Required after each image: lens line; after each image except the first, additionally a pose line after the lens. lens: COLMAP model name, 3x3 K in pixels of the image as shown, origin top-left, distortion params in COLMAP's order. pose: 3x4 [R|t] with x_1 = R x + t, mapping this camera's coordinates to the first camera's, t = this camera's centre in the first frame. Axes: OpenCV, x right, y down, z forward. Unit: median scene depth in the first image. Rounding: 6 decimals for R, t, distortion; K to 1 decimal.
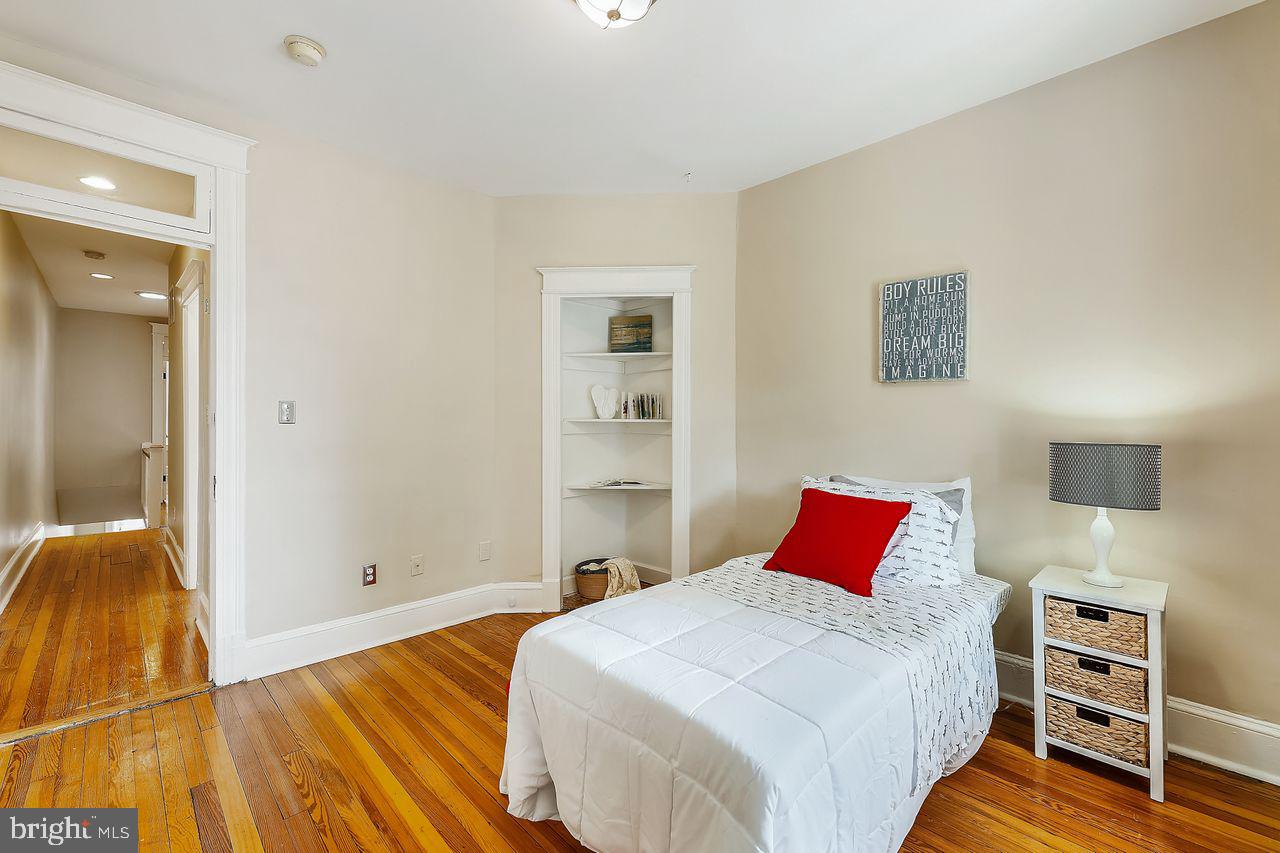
lens RADIAL K [[512.0, 0, 632.8], [0, 512.0, 421.3], [0, 0, 1]] dist [-0.001578, -0.000485]
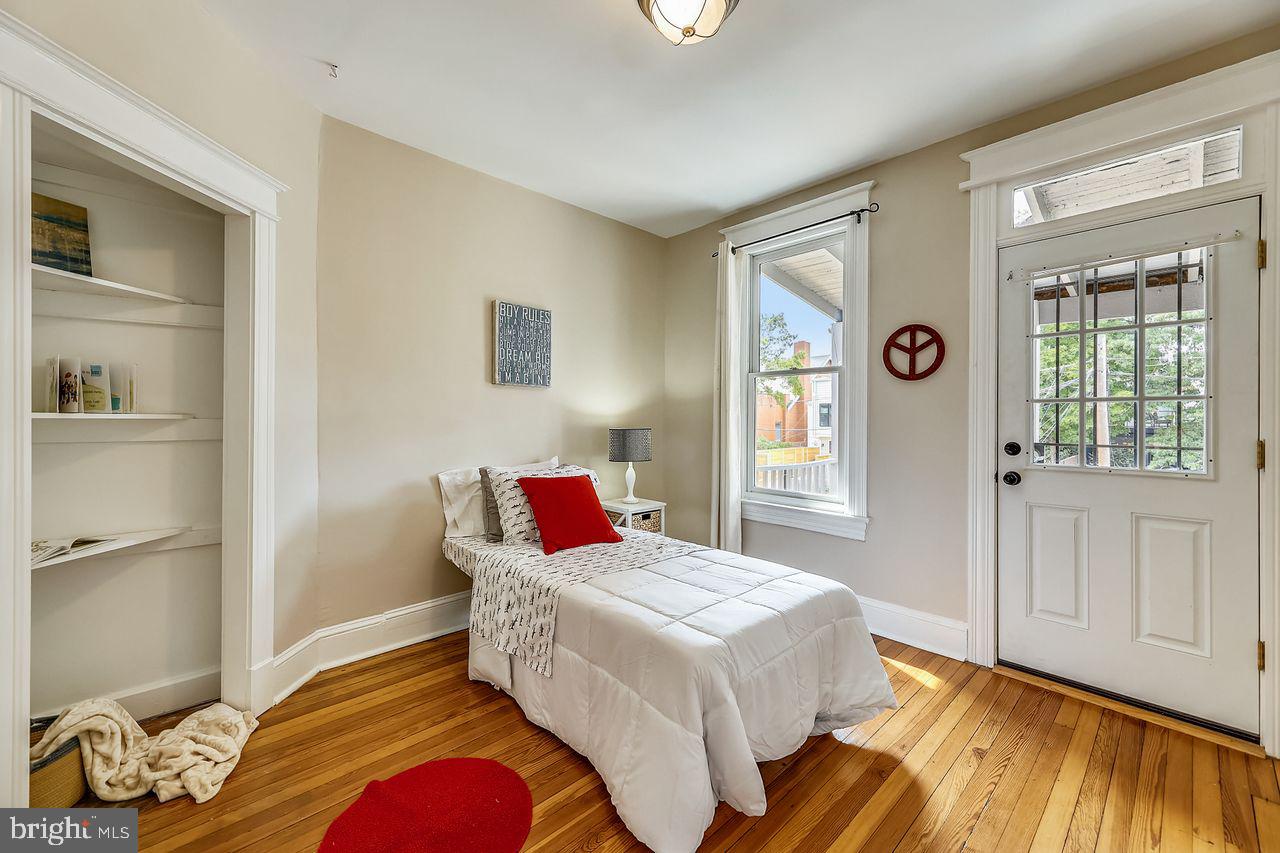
lens RADIAL K [[512.0, 0, 616.1], [0, 512.0, 418.6], [0, 0, 1]] dist [-0.001578, -0.000485]
pose [[0.035789, -0.008396, 0.999324, -0.725909], [-0.002925, 0.999960, 0.008506, -0.007640], [-0.999355, -0.003227, 0.035763, 0.727387]]
